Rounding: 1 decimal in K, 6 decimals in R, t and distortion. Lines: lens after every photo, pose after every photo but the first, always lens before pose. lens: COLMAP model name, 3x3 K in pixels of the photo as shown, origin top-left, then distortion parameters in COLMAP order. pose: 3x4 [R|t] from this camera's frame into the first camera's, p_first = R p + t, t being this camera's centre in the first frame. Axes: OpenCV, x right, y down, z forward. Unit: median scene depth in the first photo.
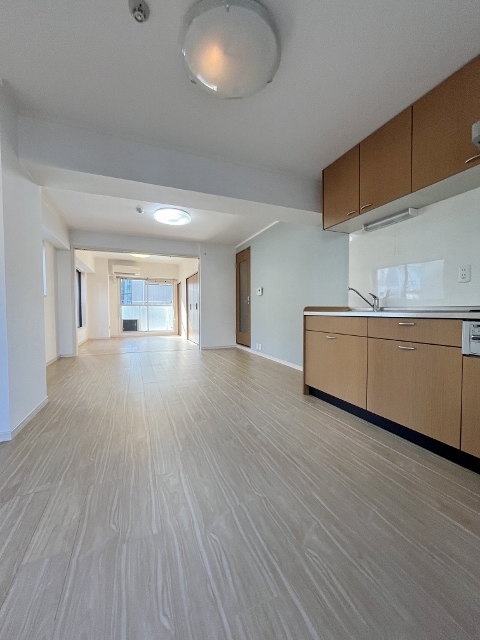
lens RADIAL K [[256.3, 0, 237.2], [0, 256.3, 318.8], [0, 0, 1]] dist [0.001082, -0.000104]
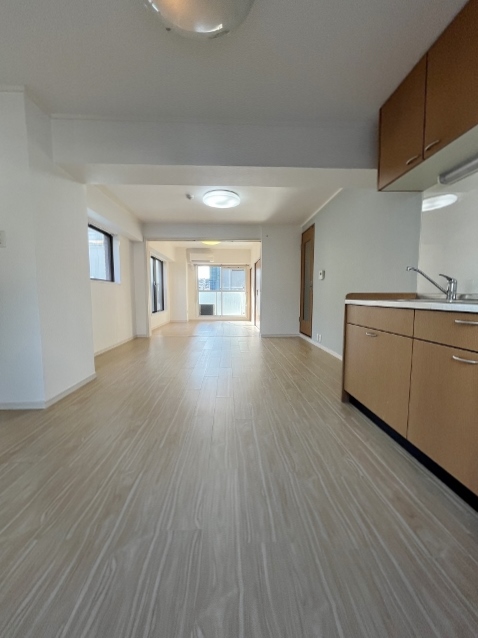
lens RADIAL K [[255.5, 0, 239.7], [0, 255.5, 317.1], [0, 0, 1]] dist [0.001082, -0.000104]
pose [[0.941820, 0.029974, -0.334779, 0.139607], [-0.012413, 0.998438, 0.054472, -0.008139], [0.335889, -0.047148, 0.940721, 0.090420]]
